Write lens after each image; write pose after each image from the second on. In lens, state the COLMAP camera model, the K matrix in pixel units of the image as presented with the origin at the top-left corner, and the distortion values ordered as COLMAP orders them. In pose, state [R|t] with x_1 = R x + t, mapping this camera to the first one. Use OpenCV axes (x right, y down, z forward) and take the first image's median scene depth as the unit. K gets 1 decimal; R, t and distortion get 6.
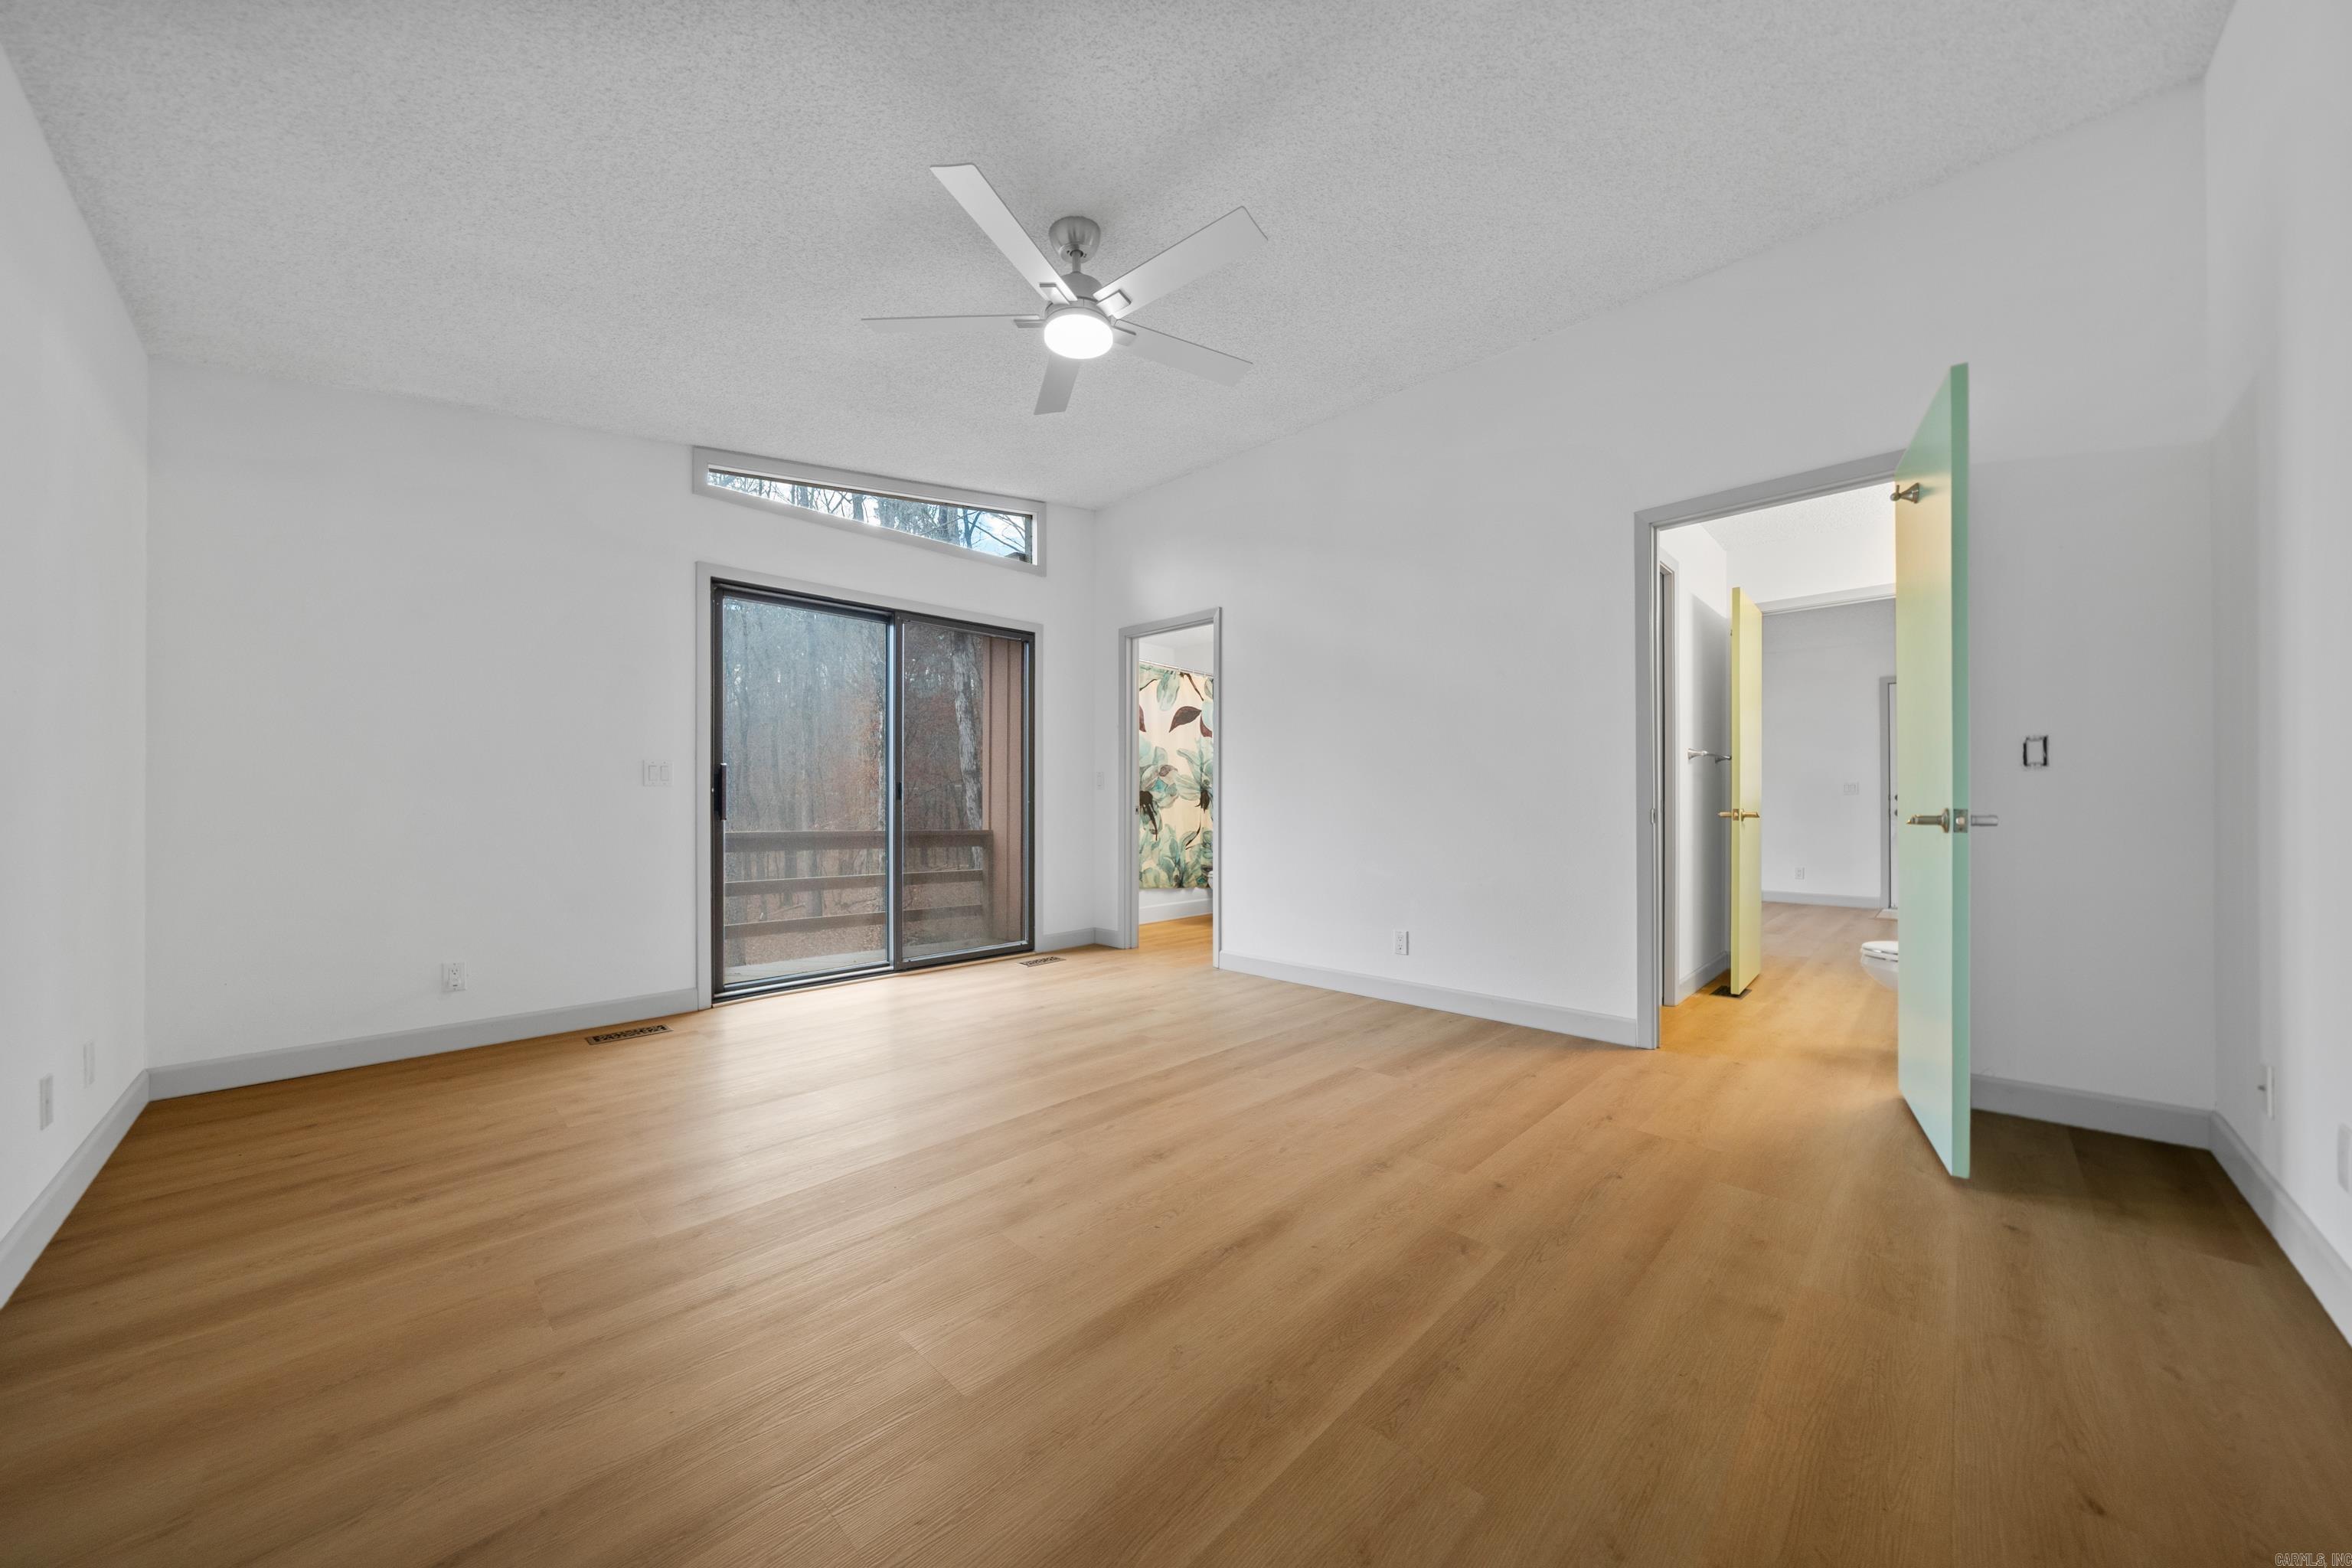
lens RADIAL K [[807.1, 0, 1197.6], [0, 807.1, 788.4], [0, 0, 1]] dist [-0.002964, 0.000031]
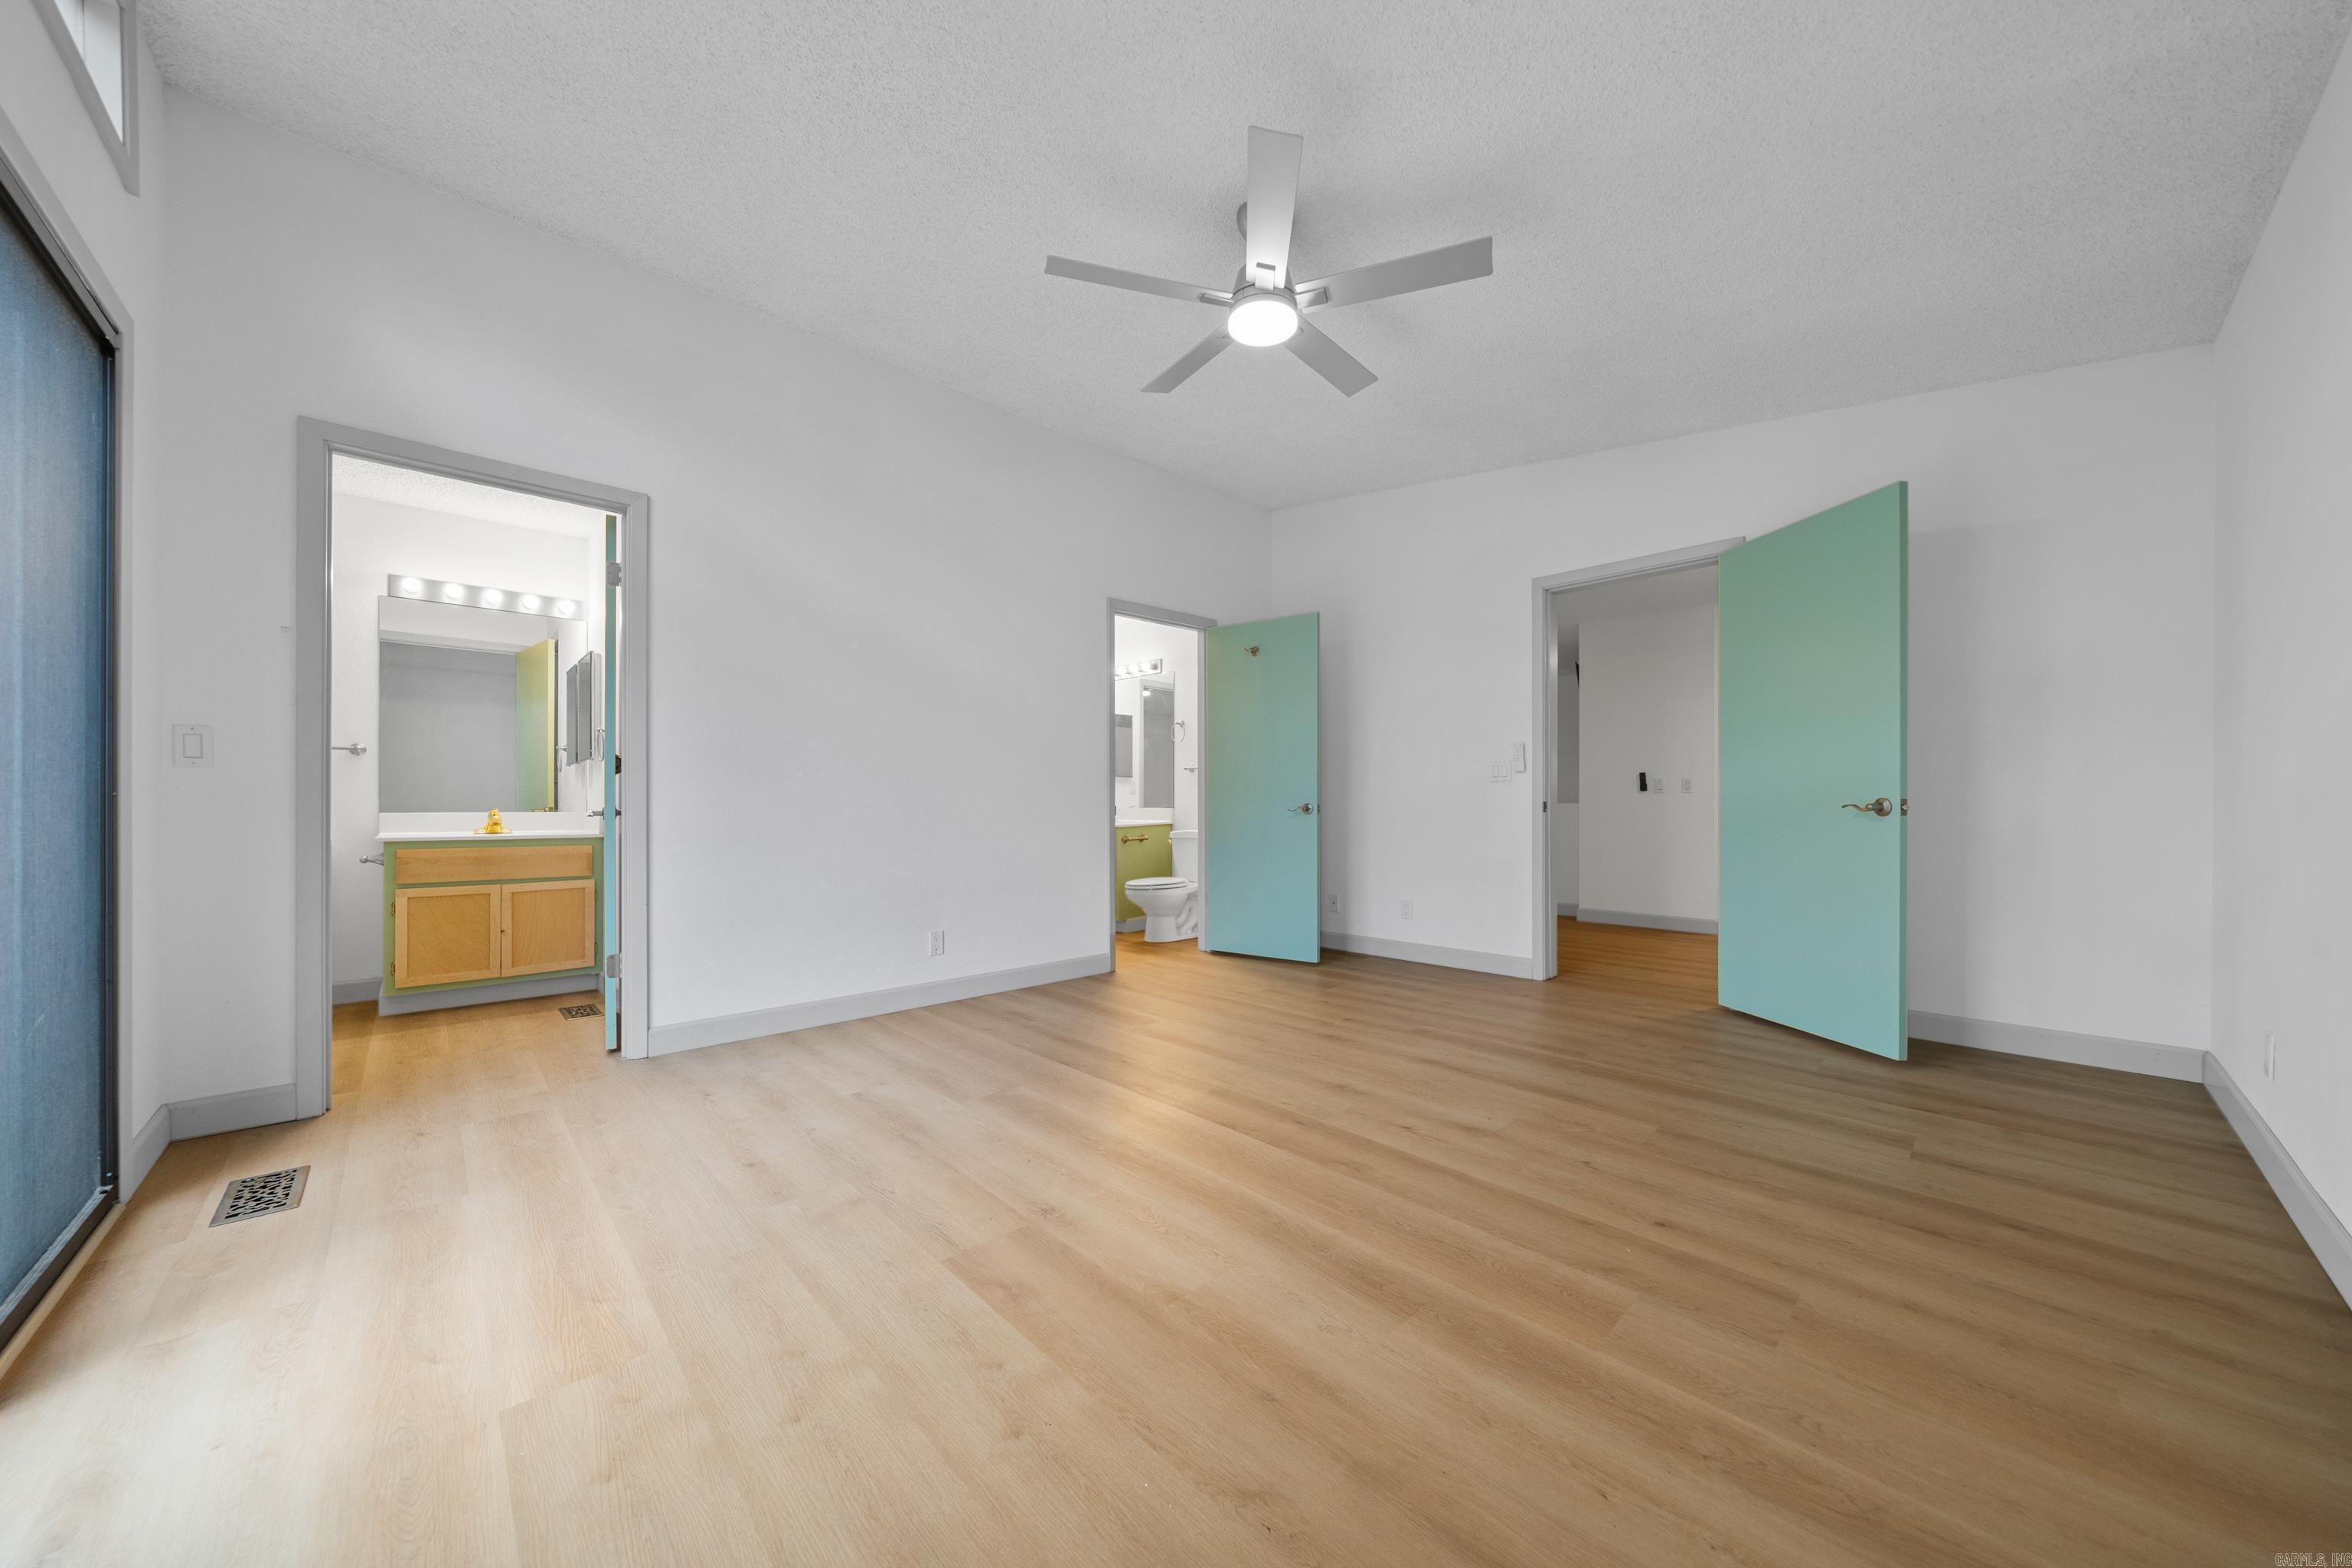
lens RADIAL K [[807.1, 0, 1157.9], [0, 807.1, 804.5], [0, 0, 1]] dist [-0.002964, 0.000031]
pose [[0.056797, -0.001778, 0.998384, -1.023571], [-0.016040, 0.999868, 0.002693, 0.021235], [-0.998257, -0.016167, 0.056761, 0.962939]]
